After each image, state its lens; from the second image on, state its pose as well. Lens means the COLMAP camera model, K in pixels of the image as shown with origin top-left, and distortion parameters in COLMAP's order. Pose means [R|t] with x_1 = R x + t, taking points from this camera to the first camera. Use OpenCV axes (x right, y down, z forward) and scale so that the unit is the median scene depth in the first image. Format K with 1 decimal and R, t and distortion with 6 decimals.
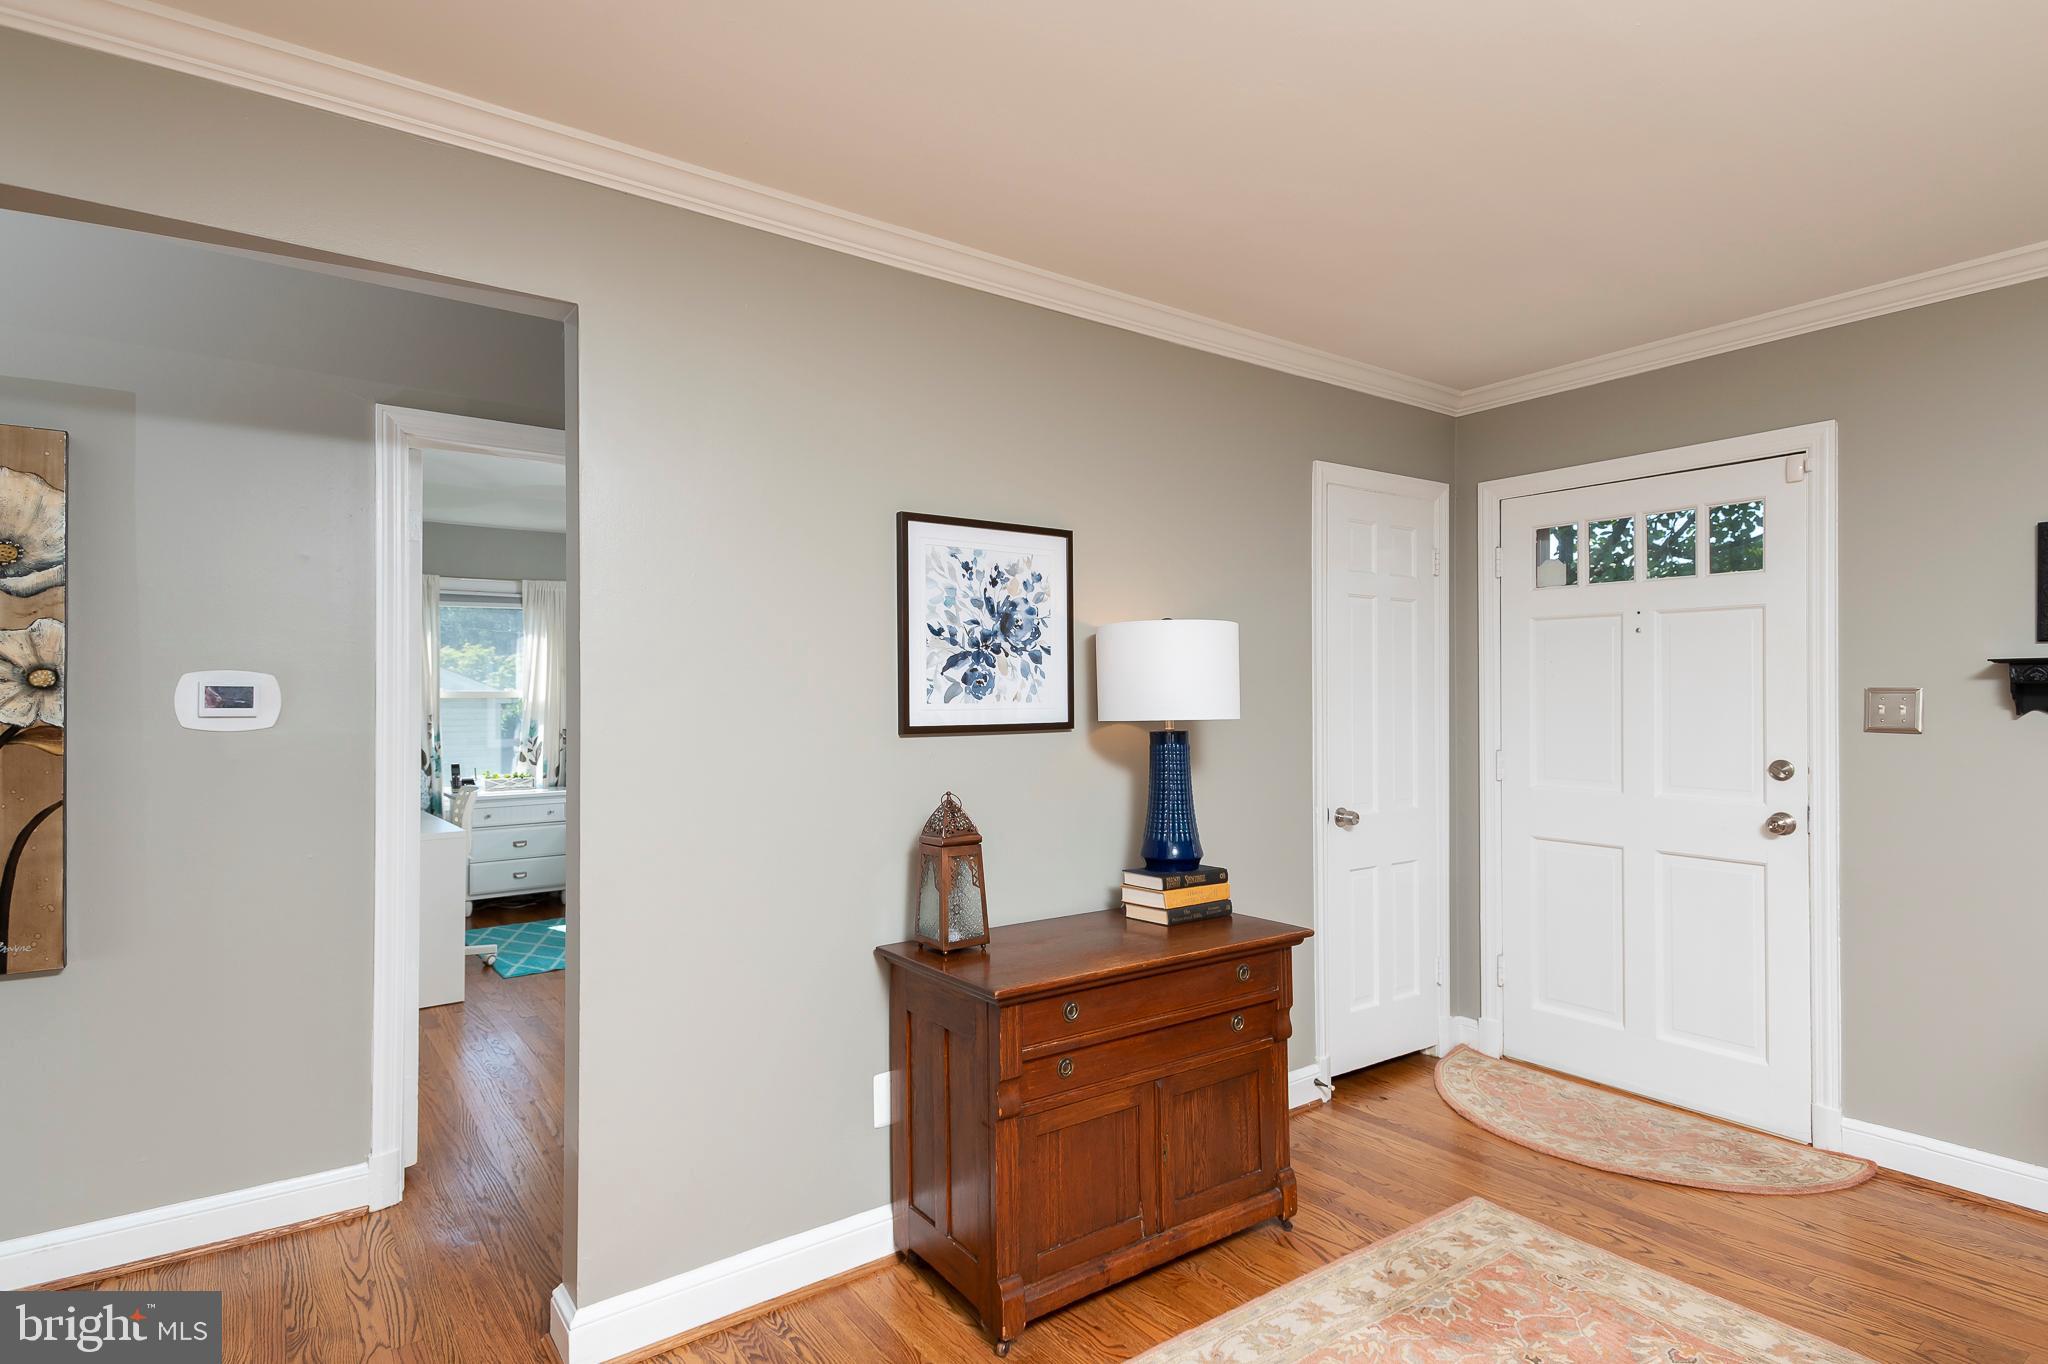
lens RADIAL K [[1058.7, 0, 1010.6], [0, 1058.7, 694.3], [0, 0, 1]] dist [0.019563, -0.008340]
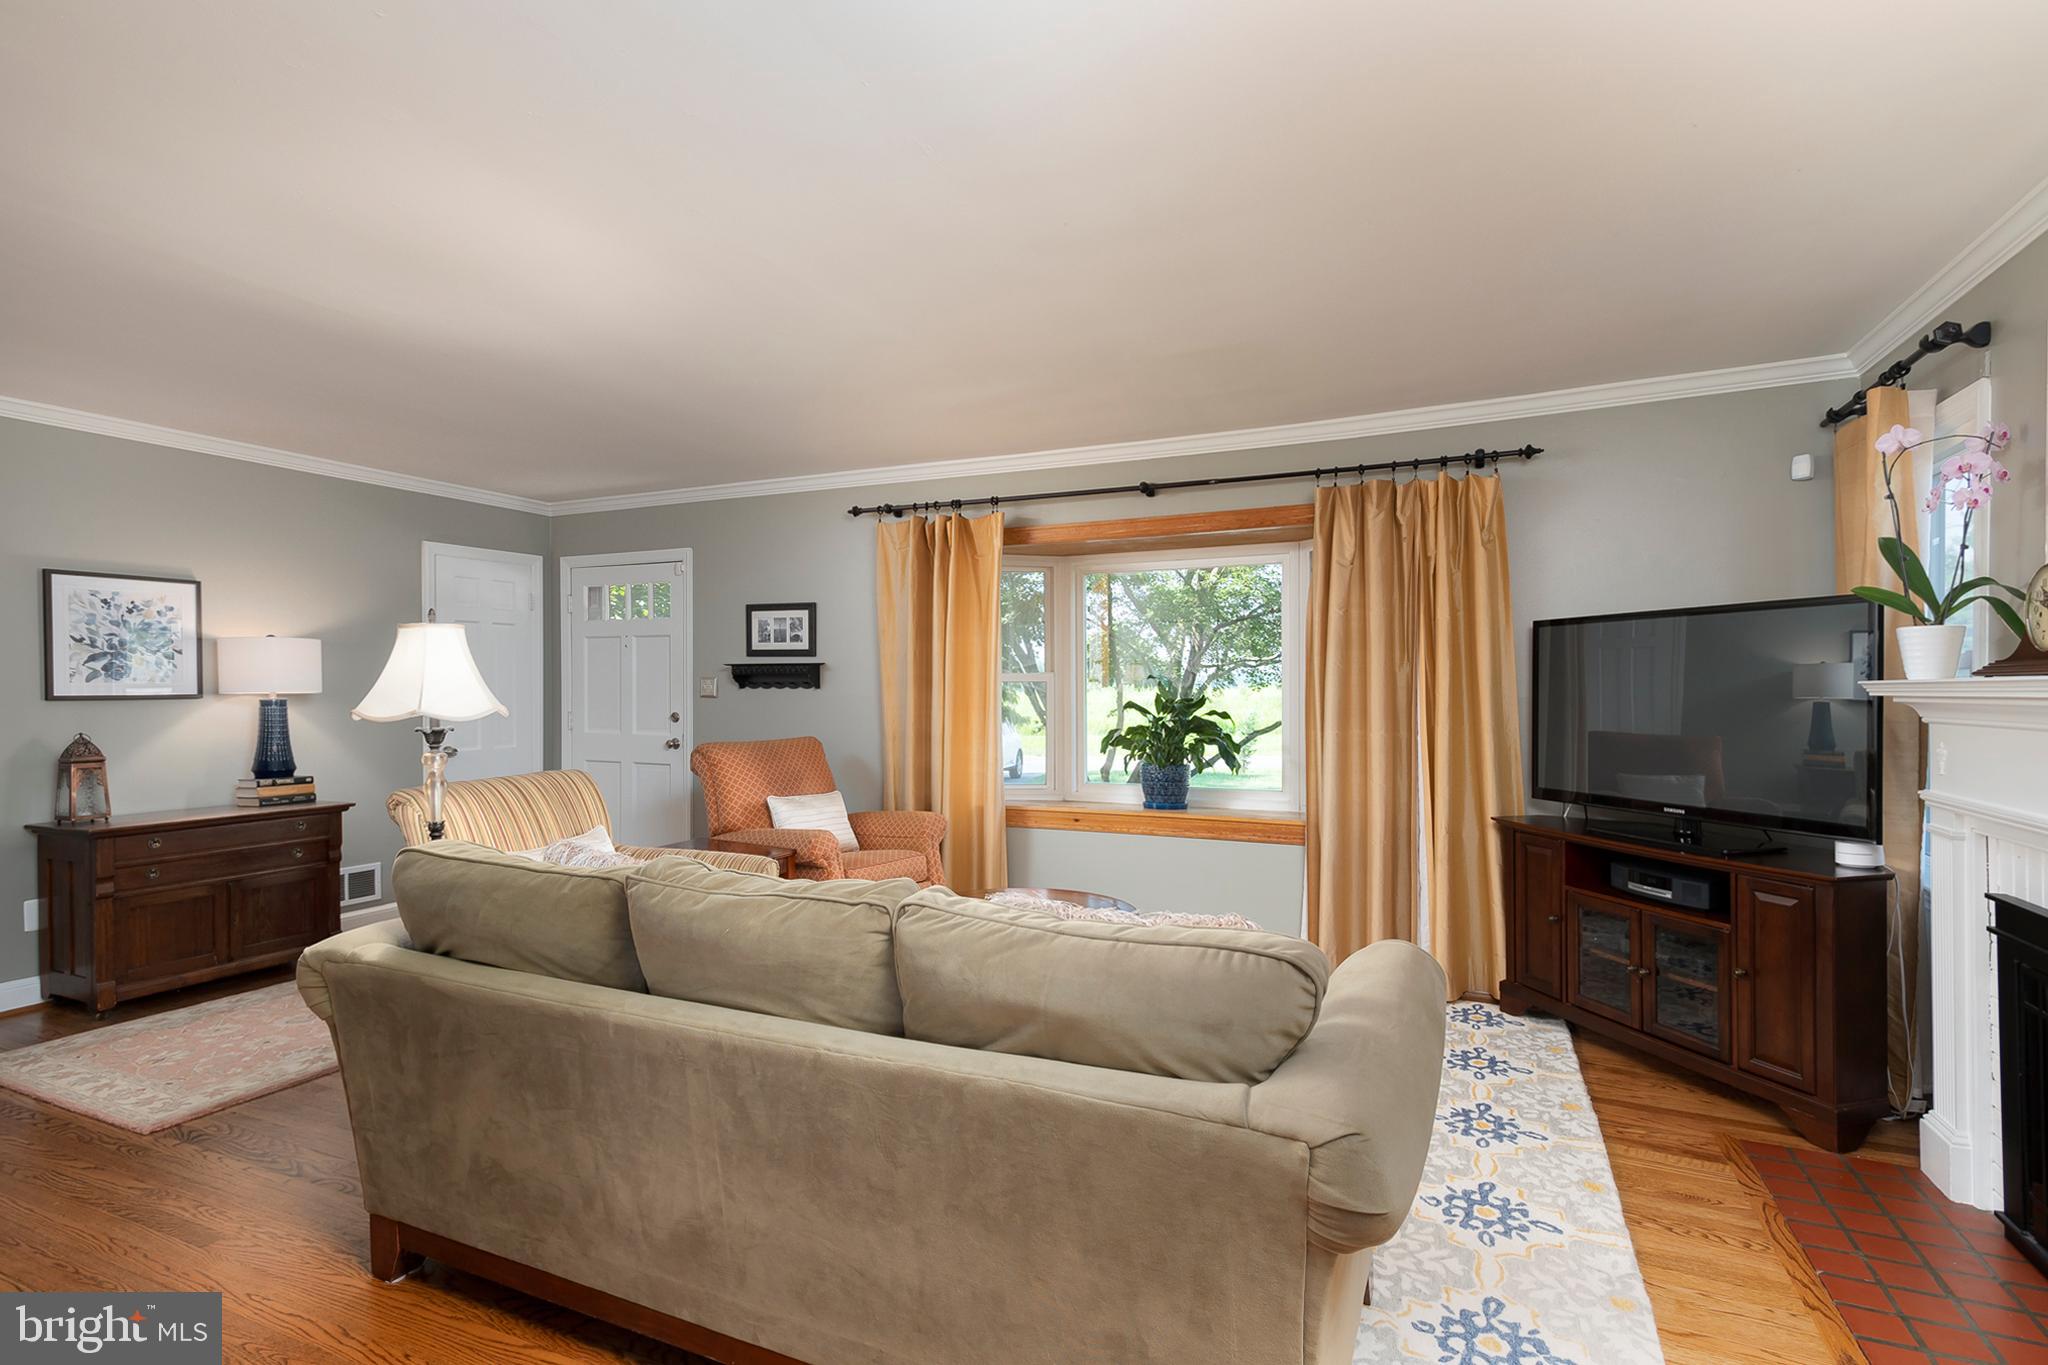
lens RADIAL K [[966.2, 0, 1016.6], [0, 966.2, 694.6], [0, 0, 1]] dist [0.014091, -0.001351]
pose [[0.865284, -0.005041, 0.501256, 0.434736], [0.001501, 0.999971, 0.007466, 0.018301], [-0.501280, -0.005708, 0.865267, -1.081607]]
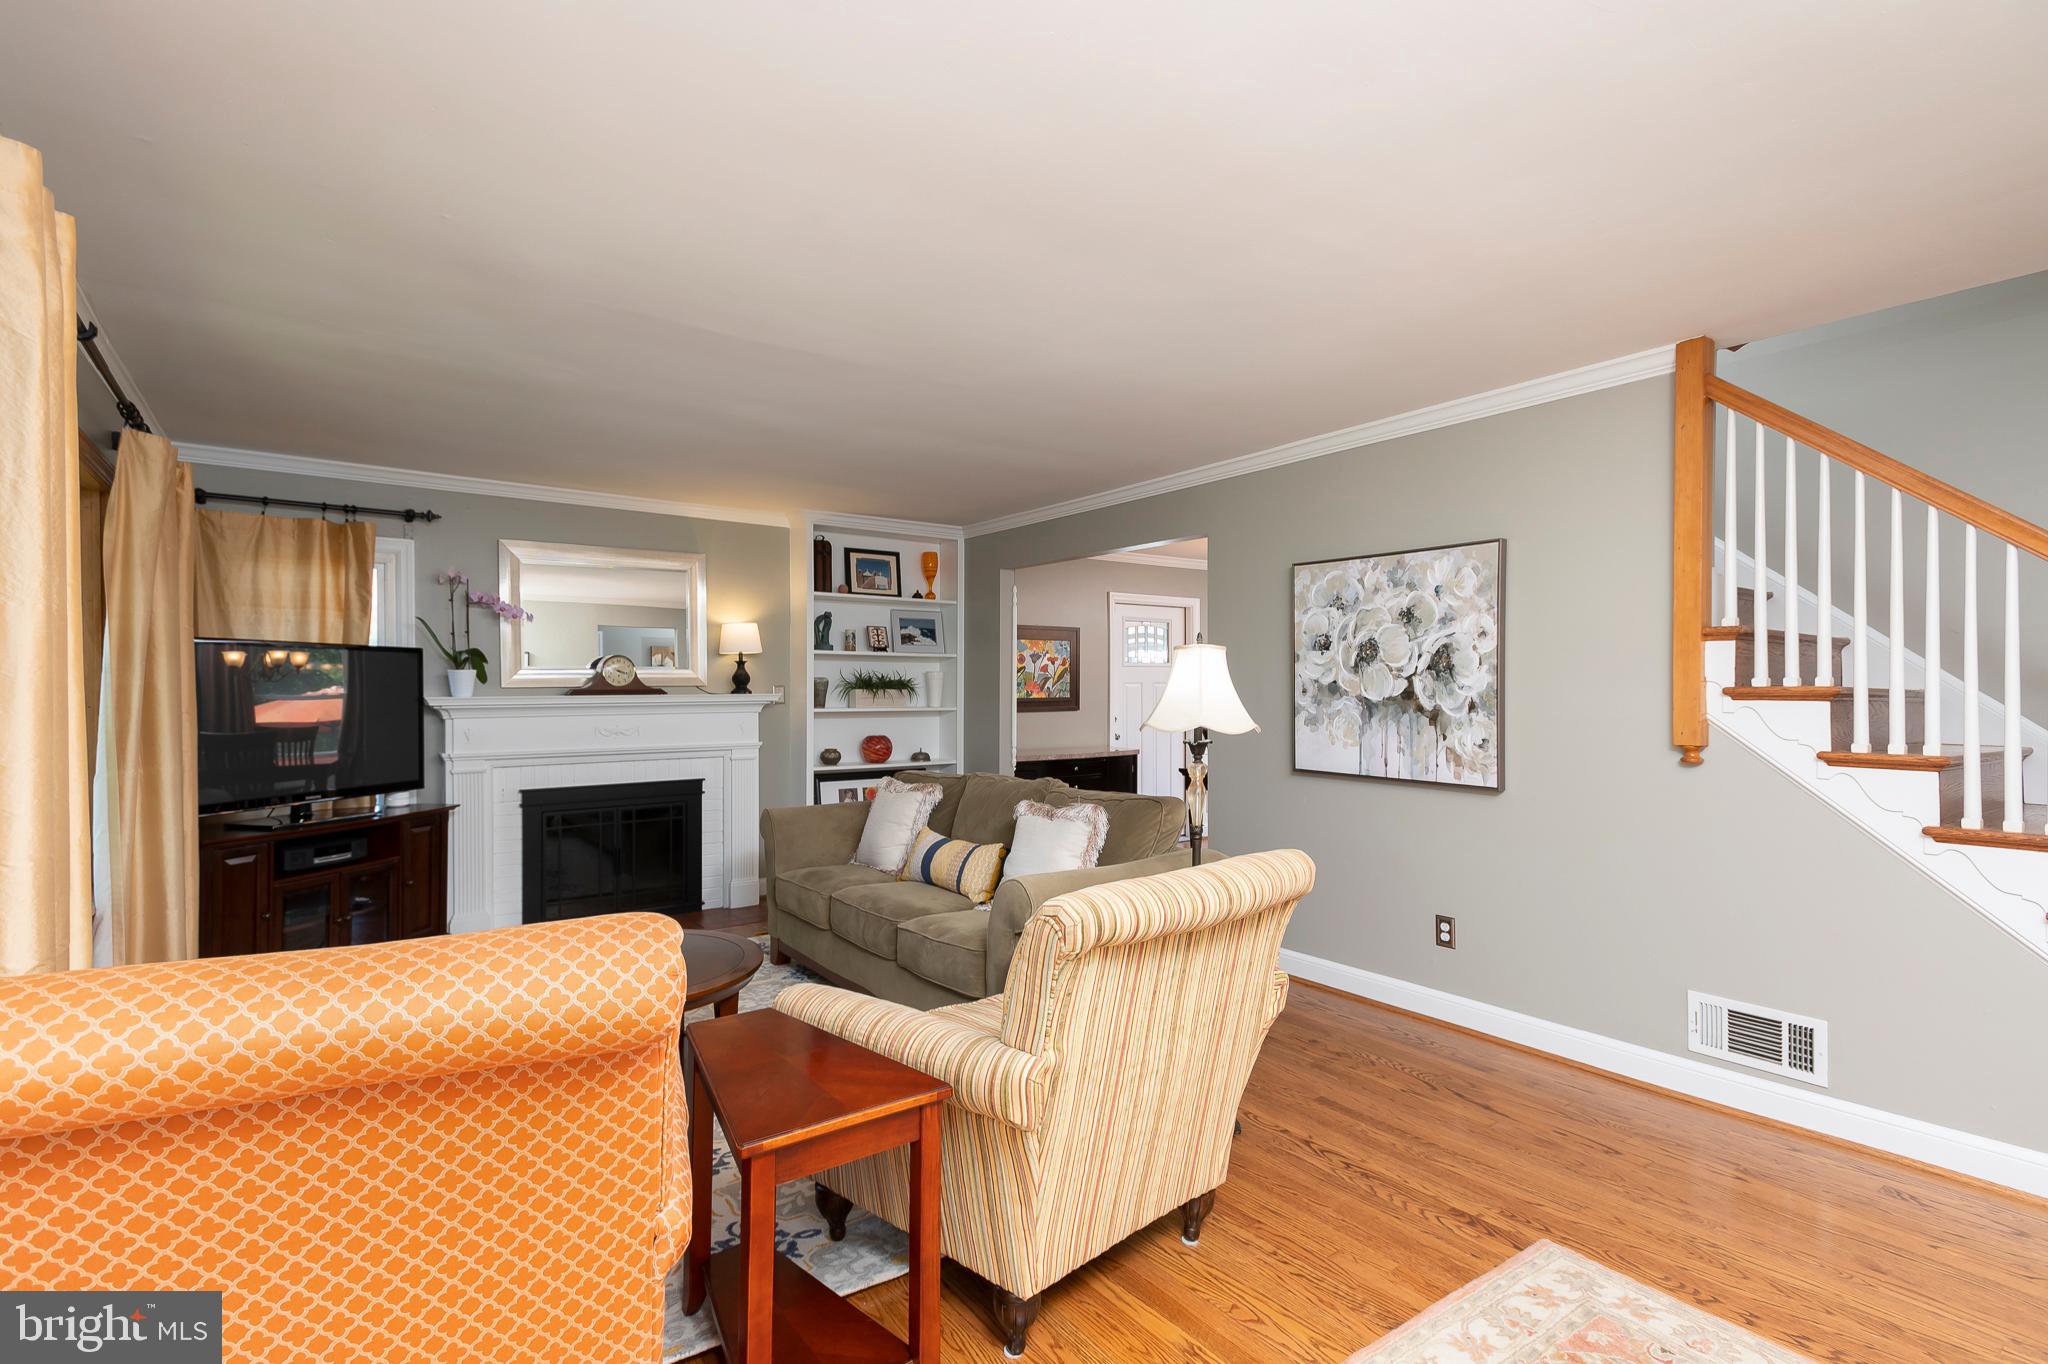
lens RADIAL K [[966.2, 0, 1029.7], [0, 966.2, 686.4], [0, 0, 1]] dist [0.014091, -0.001351]
pose [[-0.998980, -0.000819, -0.045144, 0.652879], [-0.000635, 0.999991, -0.004081, -0.000376], [0.045147, -0.004049, -0.998972, 1.100937]]
